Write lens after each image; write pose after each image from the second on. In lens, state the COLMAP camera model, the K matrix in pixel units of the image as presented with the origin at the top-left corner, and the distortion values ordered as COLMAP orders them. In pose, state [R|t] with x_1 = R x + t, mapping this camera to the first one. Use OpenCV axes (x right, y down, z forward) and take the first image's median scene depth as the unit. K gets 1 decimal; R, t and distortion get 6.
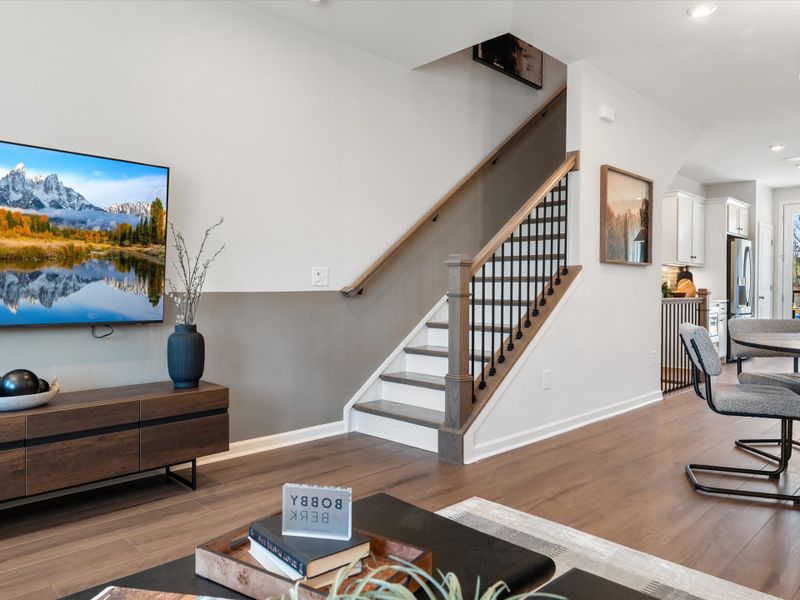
lens RADIAL K [[570.0, 0, 398.6], [0, 570.0, 300.7], [0, 0, 1]] dist [-0.000140, 0.002966]
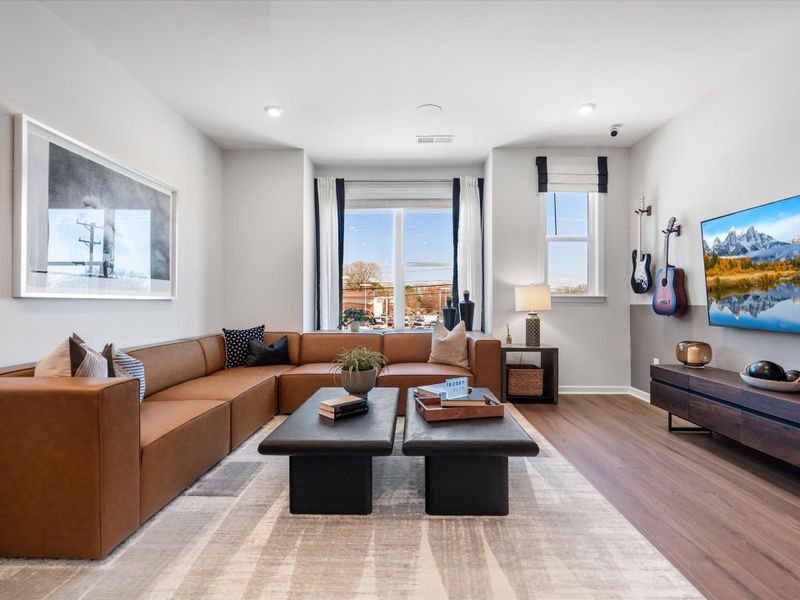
lens RADIAL K [[395.8, 0, 398.6], [0, 395.8, 299.7], [0, 0, 1]] dist [-0.010087, -0.000896]
pose [[-0.728791, -0.017285, -0.684518, 0.679254], [-0.027221, 0.999622, 0.003739, -0.017536], [0.684195, 0.021358, -0.728986, 1.052205]]
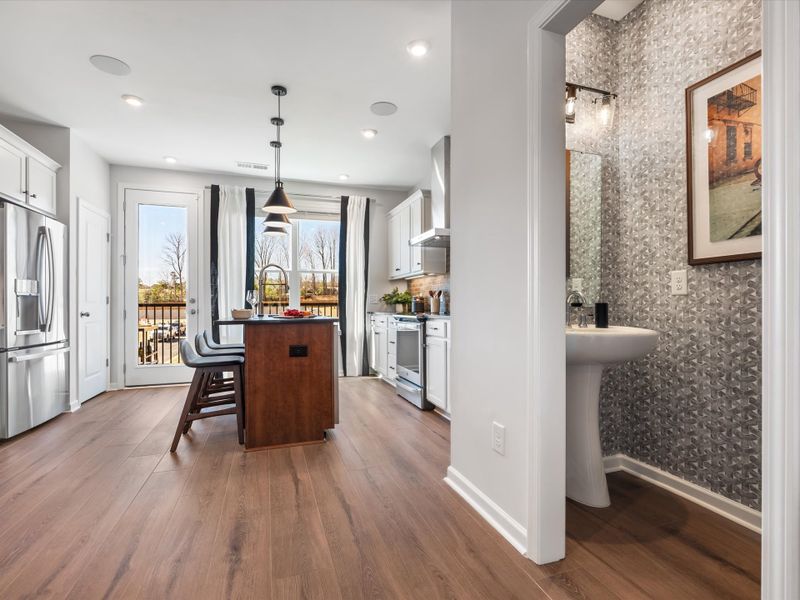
lens RADIAL K [[395.8, 0, 402.2], [0, 395.8, 303.2], [0, 0, 1]] dist [-0.010087, -0.000896]
pose [[0.433176, -0.008971, 0.901264, 1.401448], [0.030565, 0.999522, -0.004742, -0.021435], [-0.900791, 0.029601, 0.433243, 1.738803]]
